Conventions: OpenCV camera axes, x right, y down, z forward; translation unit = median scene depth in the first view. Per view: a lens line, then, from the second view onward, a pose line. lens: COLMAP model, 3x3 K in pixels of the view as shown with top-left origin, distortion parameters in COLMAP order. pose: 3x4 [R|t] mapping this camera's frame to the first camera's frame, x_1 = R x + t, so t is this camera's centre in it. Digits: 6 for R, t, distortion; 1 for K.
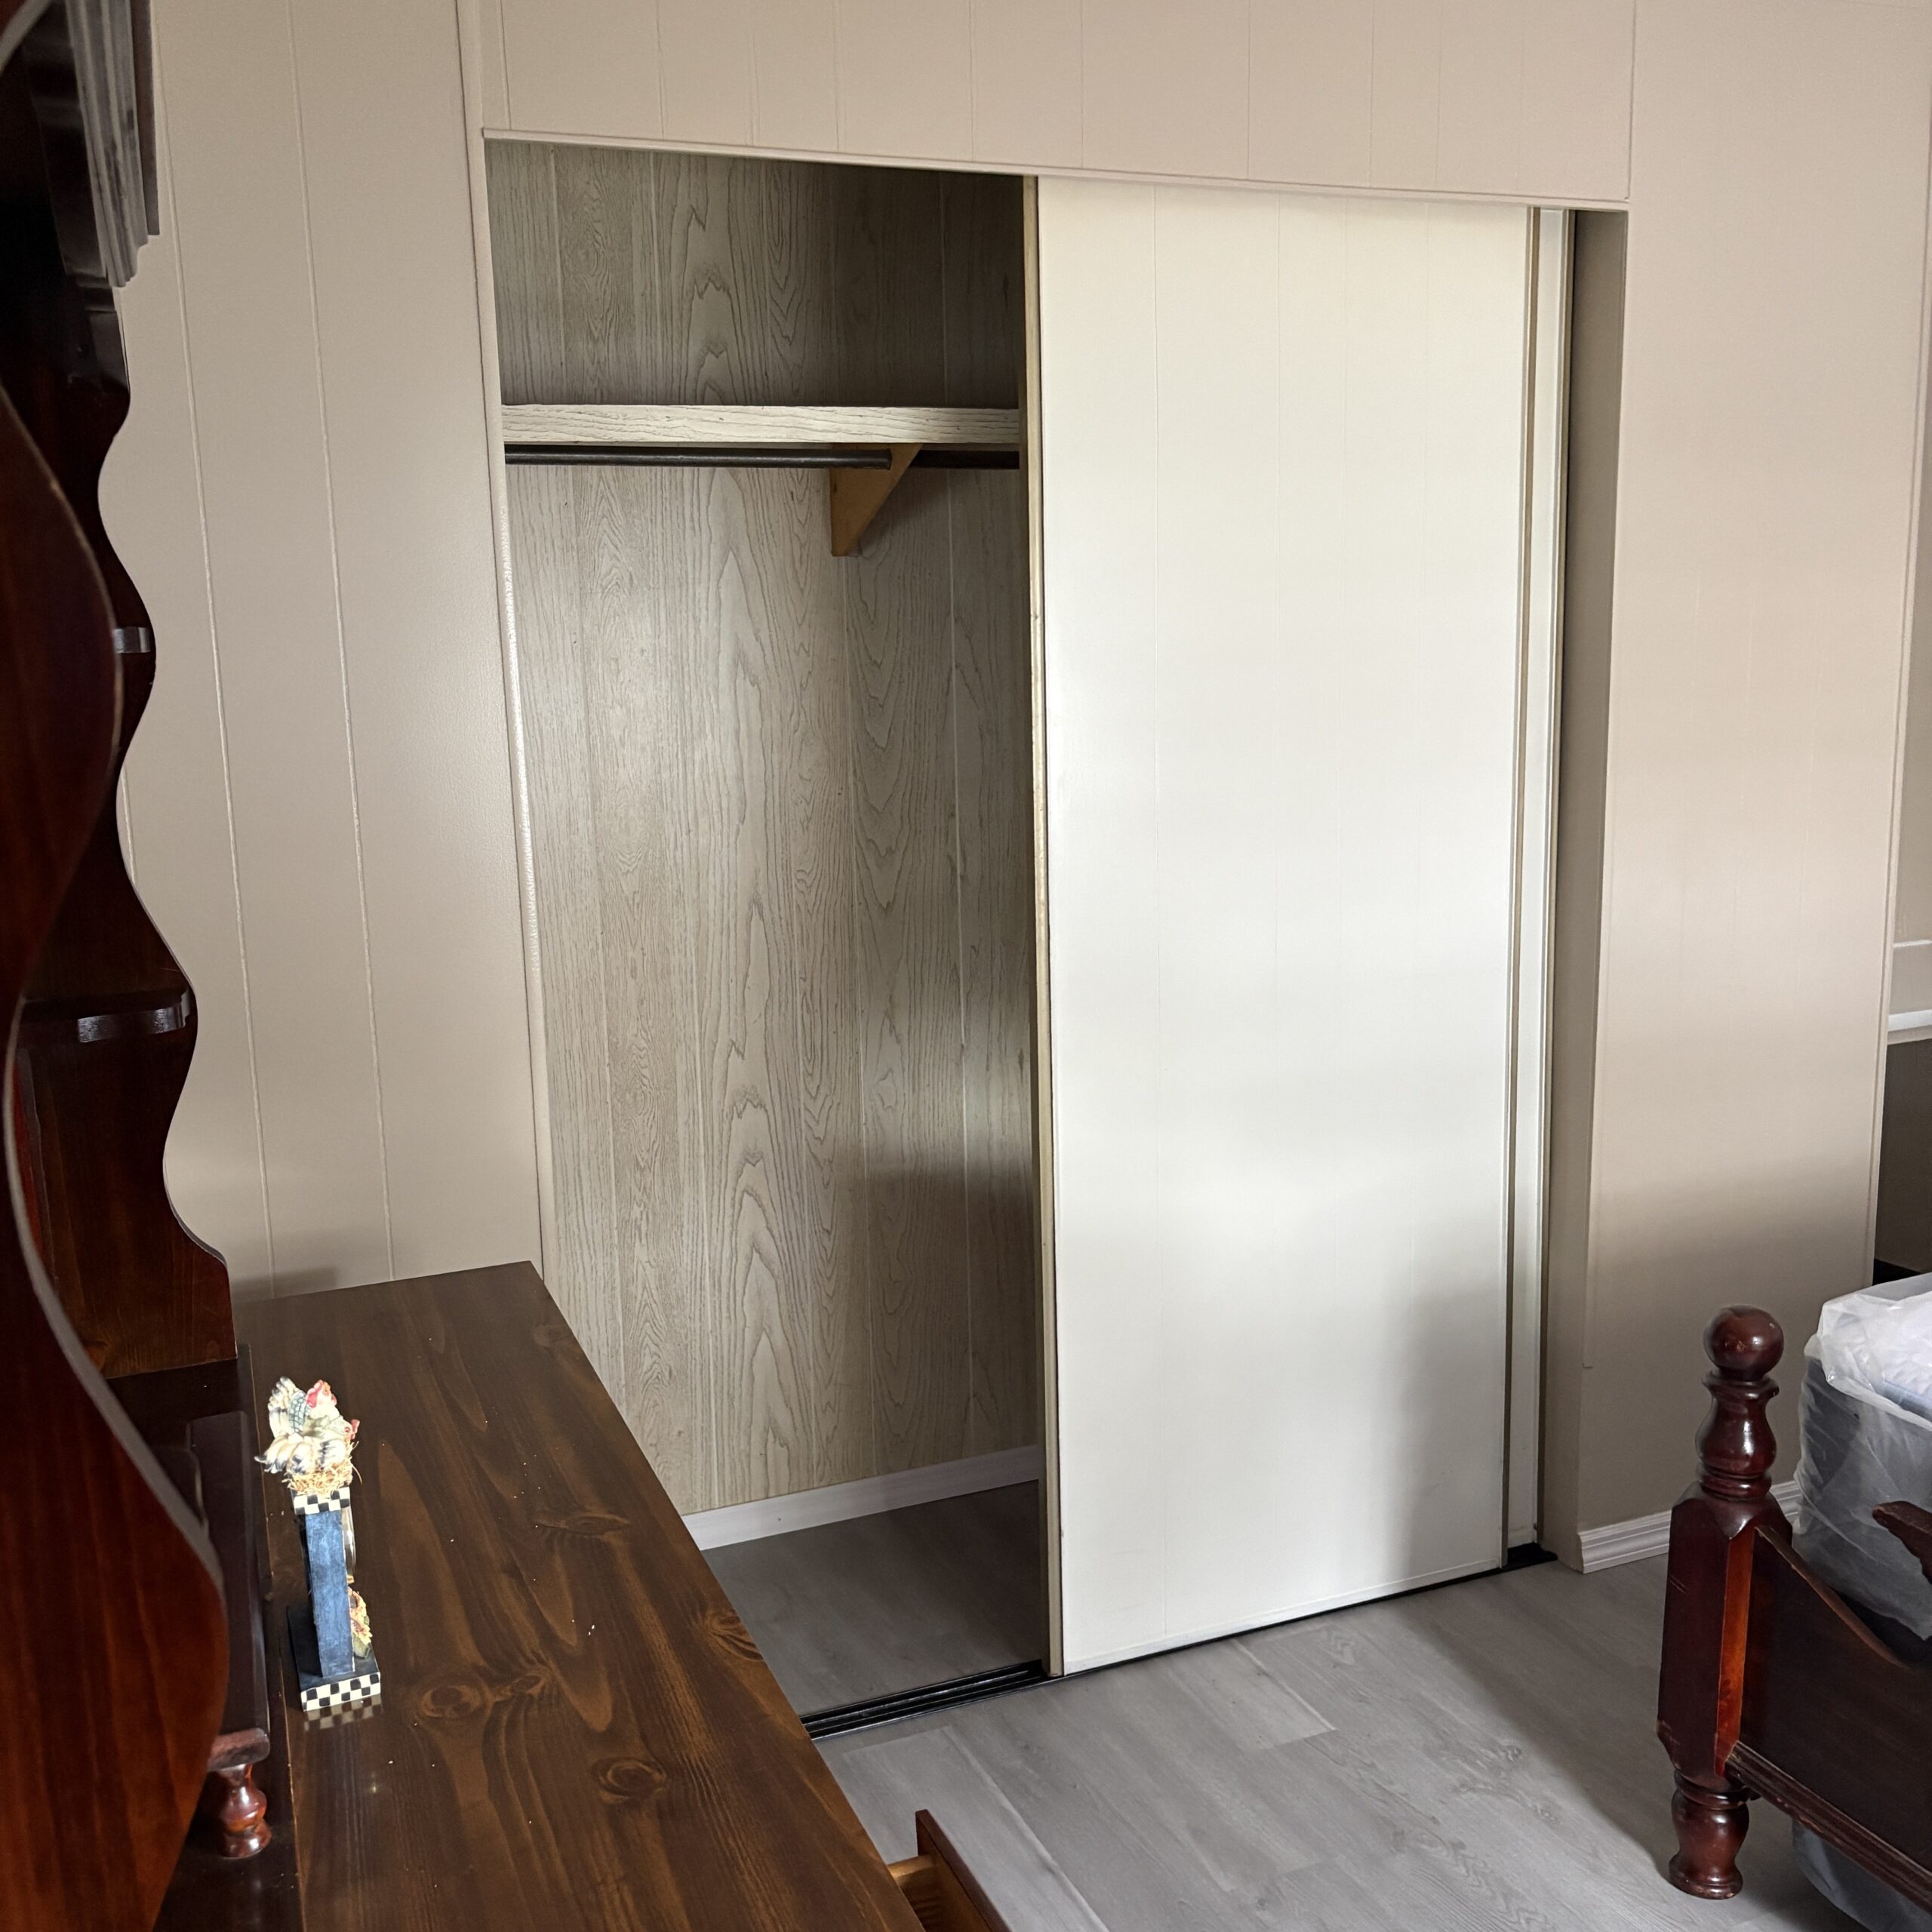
lens RADIAL K [[1966.8, 0, 955.8], [0, 1966.8, 972.9], [0, 0, 1]] dist [0.012657, 0.000000]
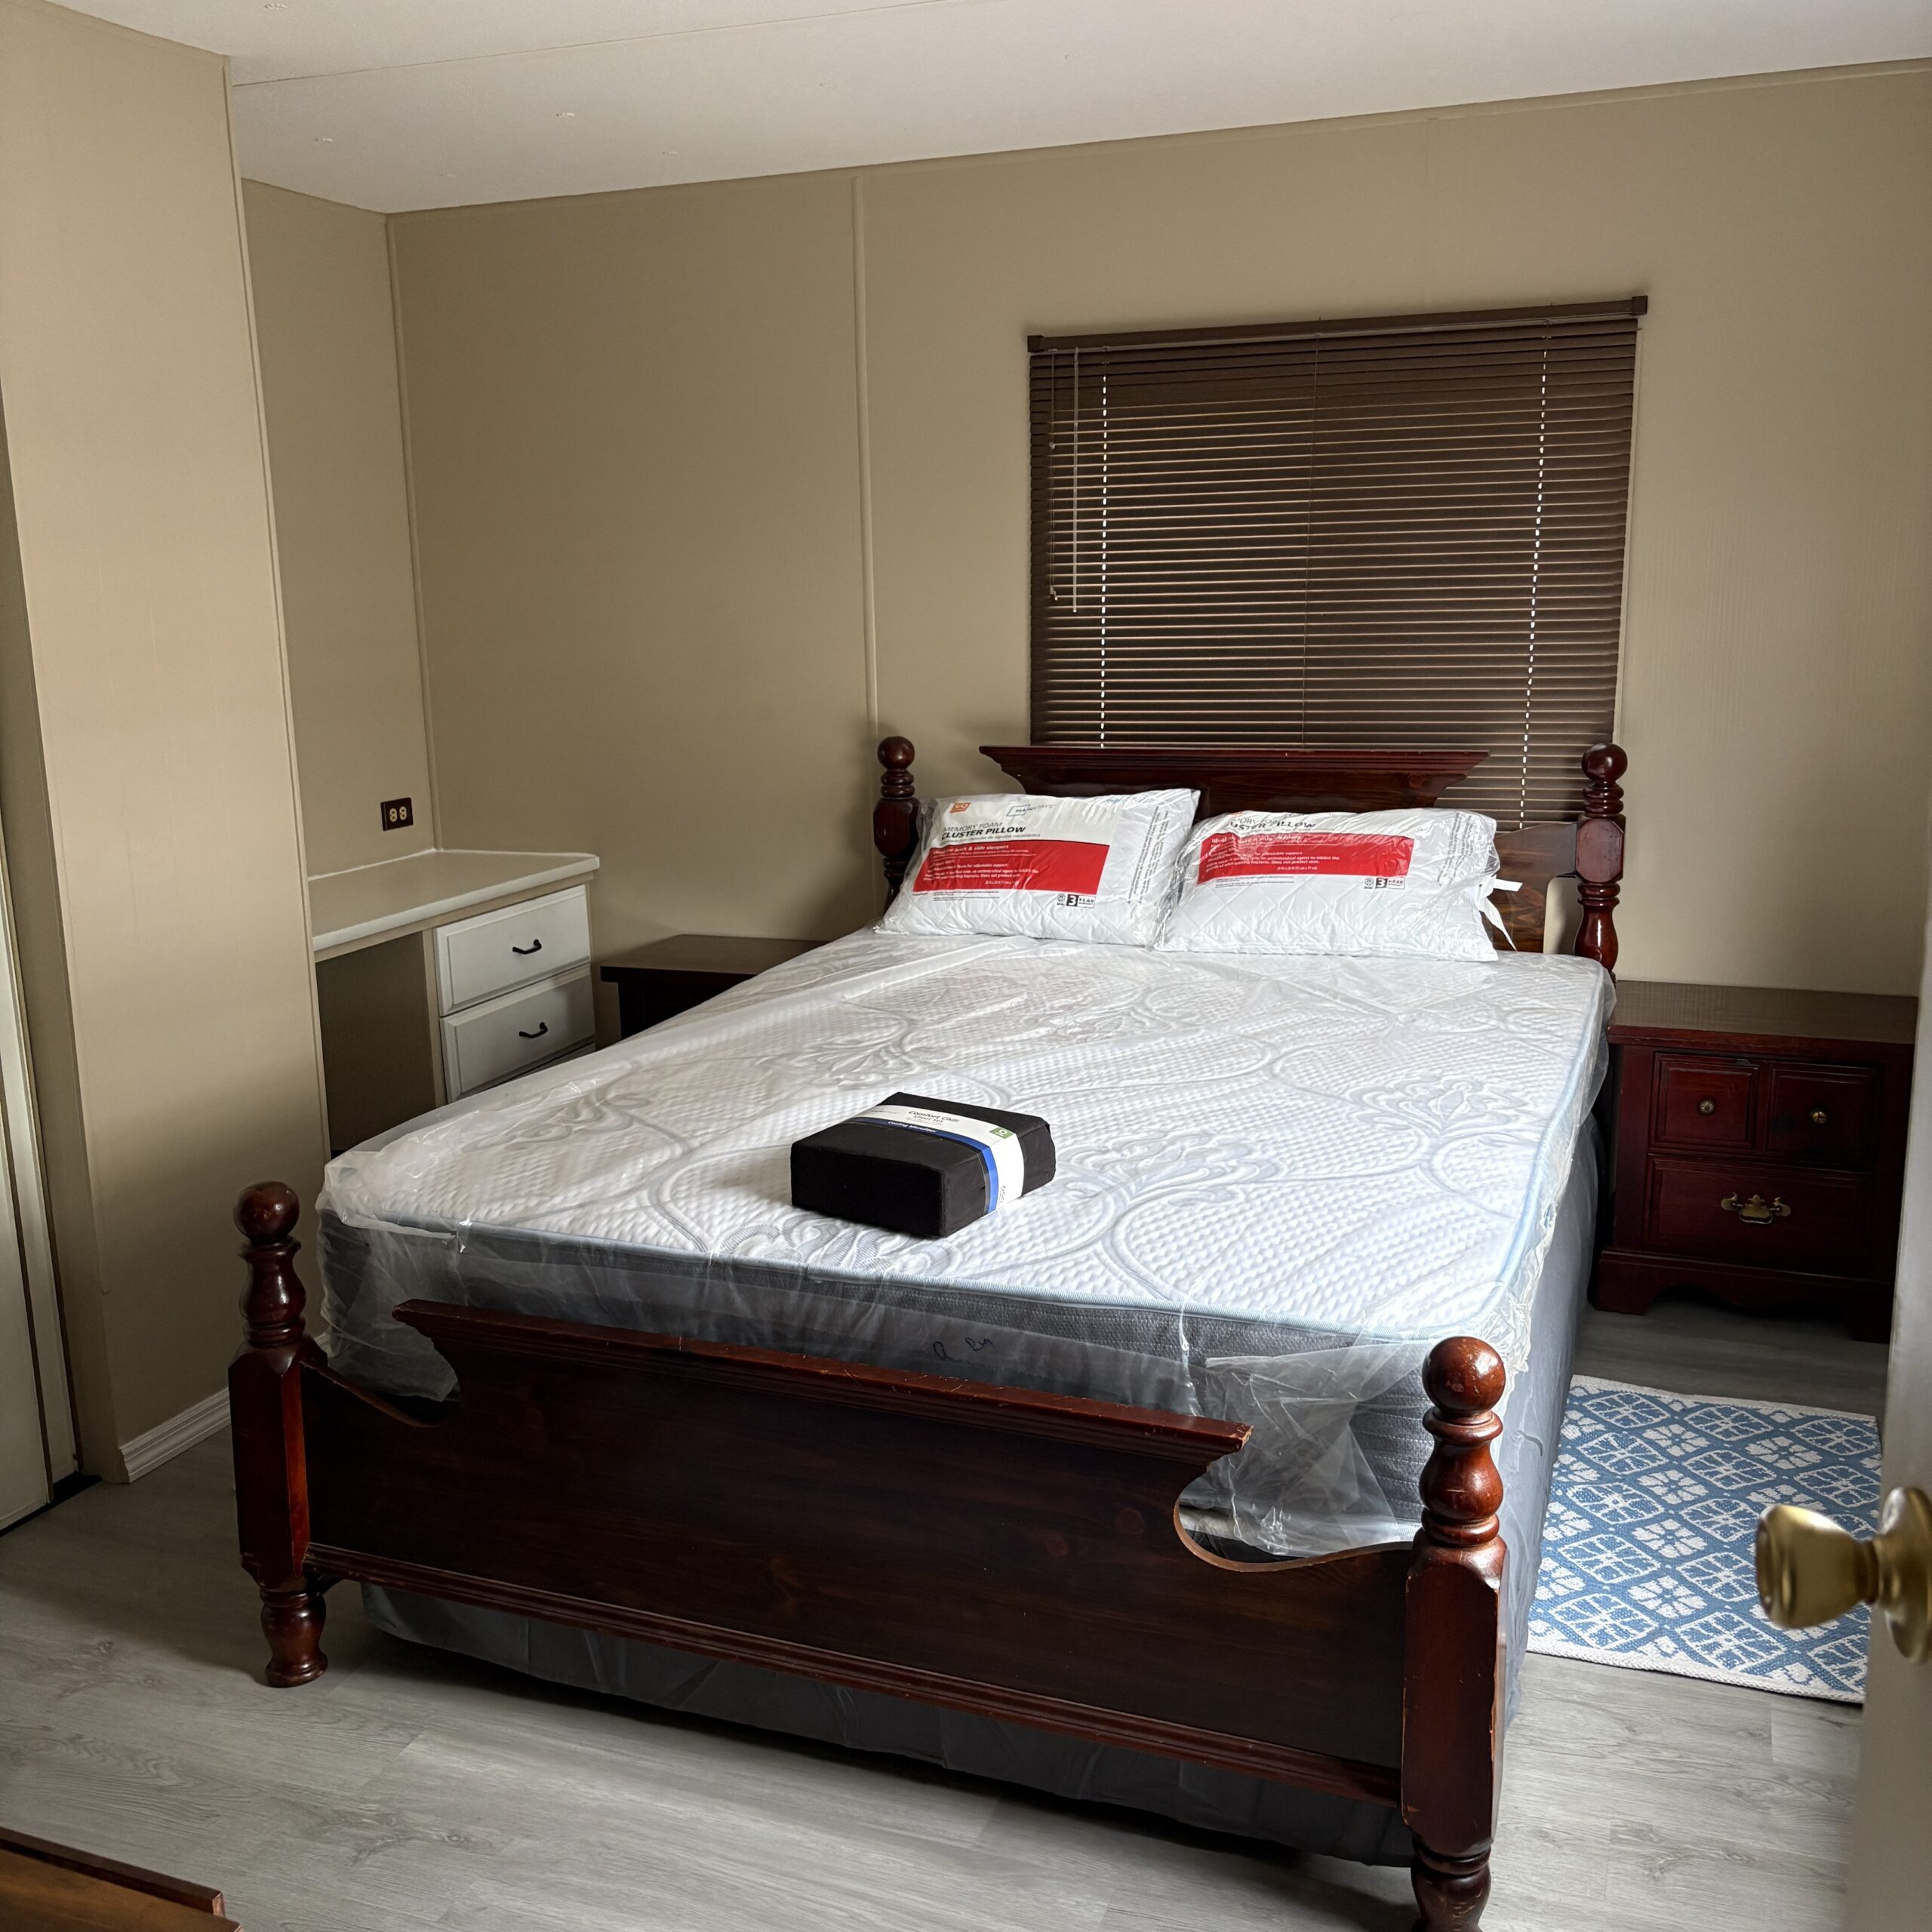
lens RADIAL K [[1966.8, 0, 967.4], [0, 1966.8, 970.7], [0, 0, 1]] dist [0.012657, 0.000000]
pose [[0.688937, -0.135590, 0.712026, -0.133178], [0.128081, 0.989662, 0.064533, 0.021242], [-0.713415, 0.046738, 0.699181, -0.134525]]
